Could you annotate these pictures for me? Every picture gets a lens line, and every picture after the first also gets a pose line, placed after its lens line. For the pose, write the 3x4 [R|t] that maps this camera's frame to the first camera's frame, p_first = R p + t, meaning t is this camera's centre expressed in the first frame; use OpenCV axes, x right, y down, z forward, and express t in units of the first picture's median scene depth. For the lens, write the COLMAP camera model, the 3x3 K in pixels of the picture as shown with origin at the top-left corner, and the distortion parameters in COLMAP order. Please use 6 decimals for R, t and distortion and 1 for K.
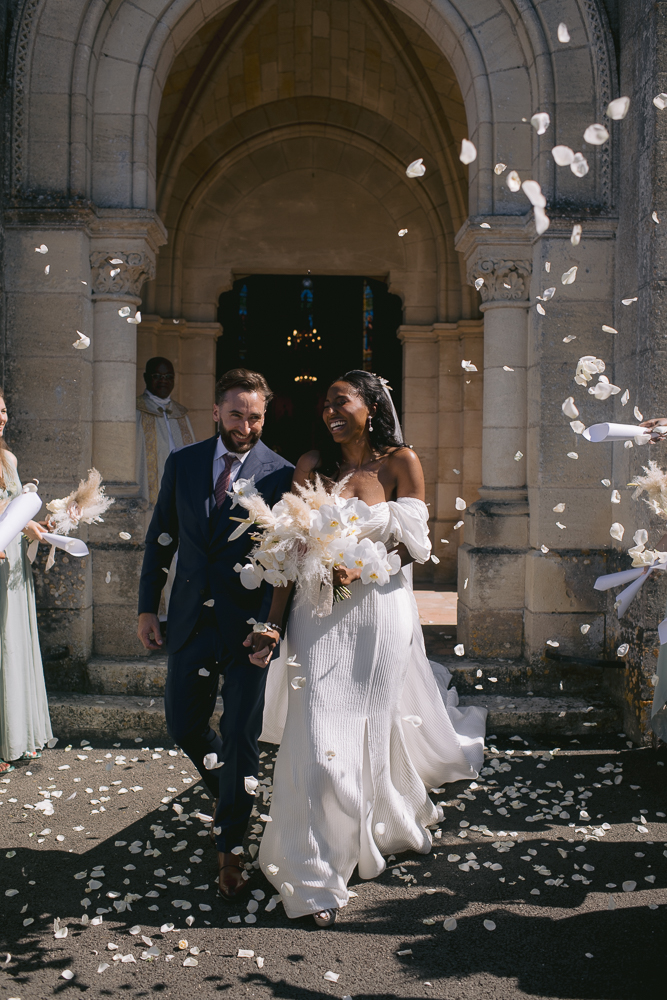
lens RADIAL K [[1000.1, 0, 326.7], [0, 1000.1, 495.3], [0, 0, 1]] dist [0.007158, 0.000000]
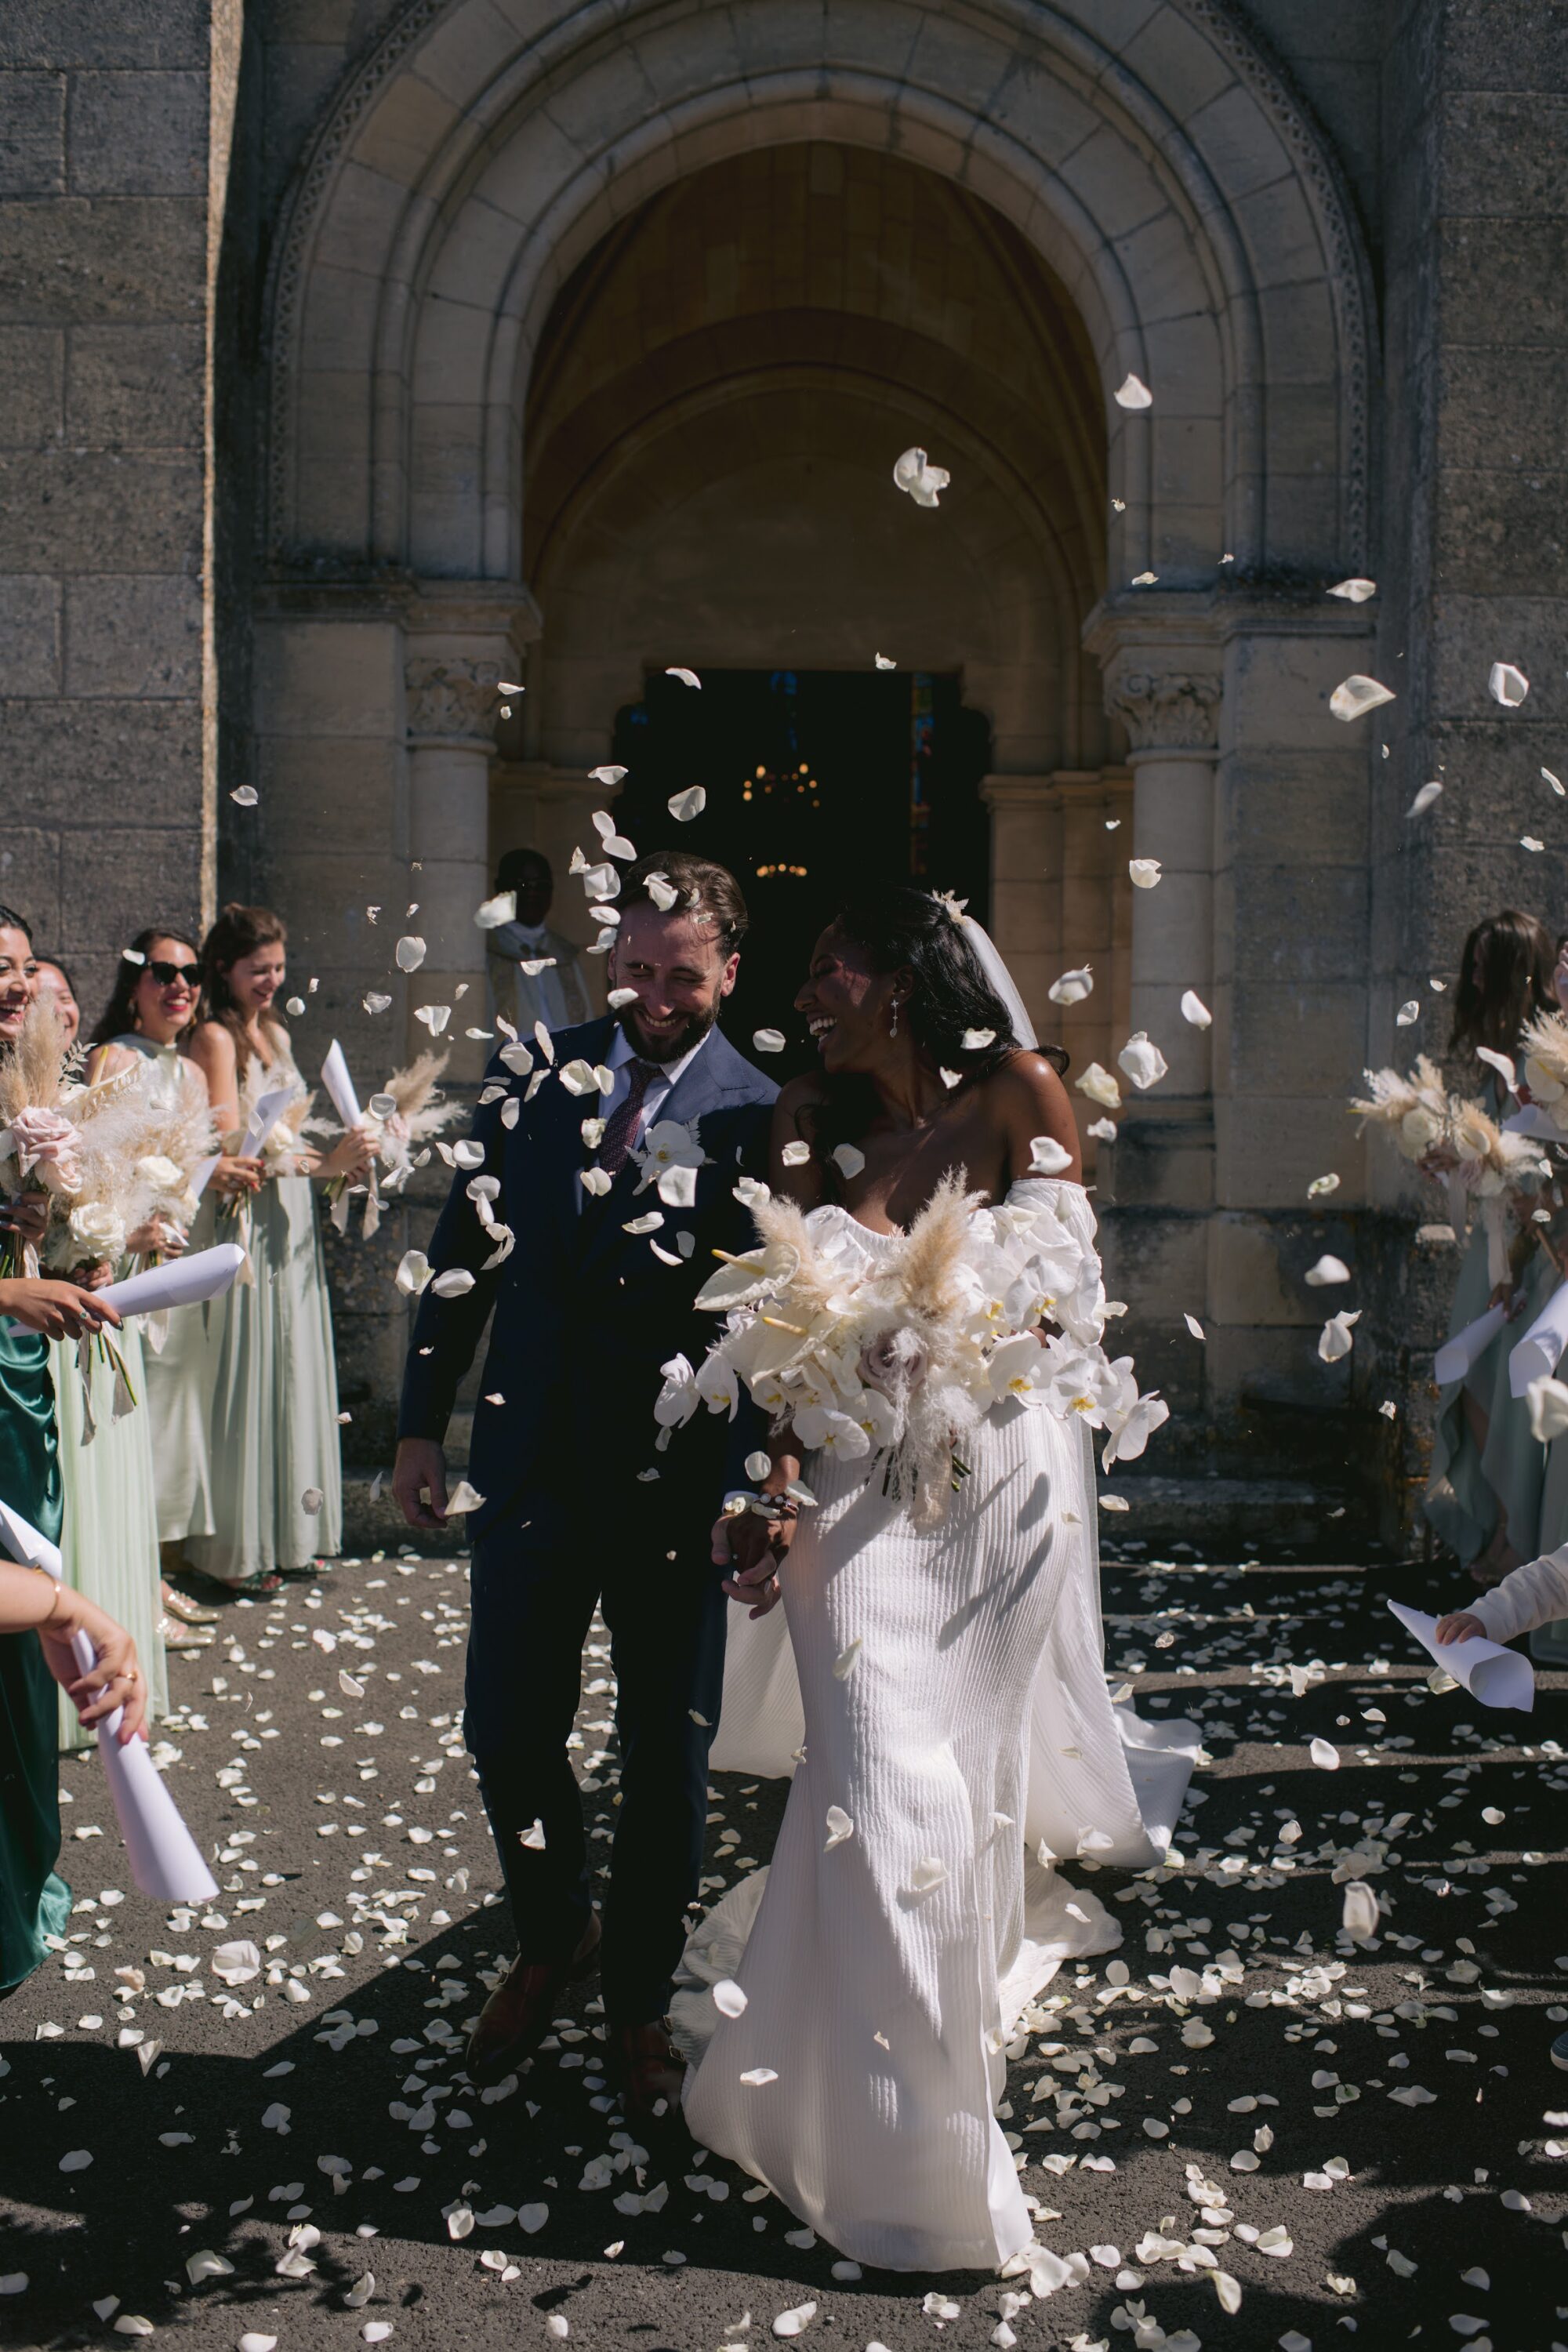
lens RADIAL K [[2522.2, 0, 797.2], [0, 2522.2, 1185.2], [0, 0, 1]] dist [-0.009485, 0.000000]
pose [[0.999955, 0.003089, -0.008973, -0.010705], [-0.002963, 0.999897, 0.014040, 0.022114], [0.009016, -0.014013, 0.999861, -0.366227]]
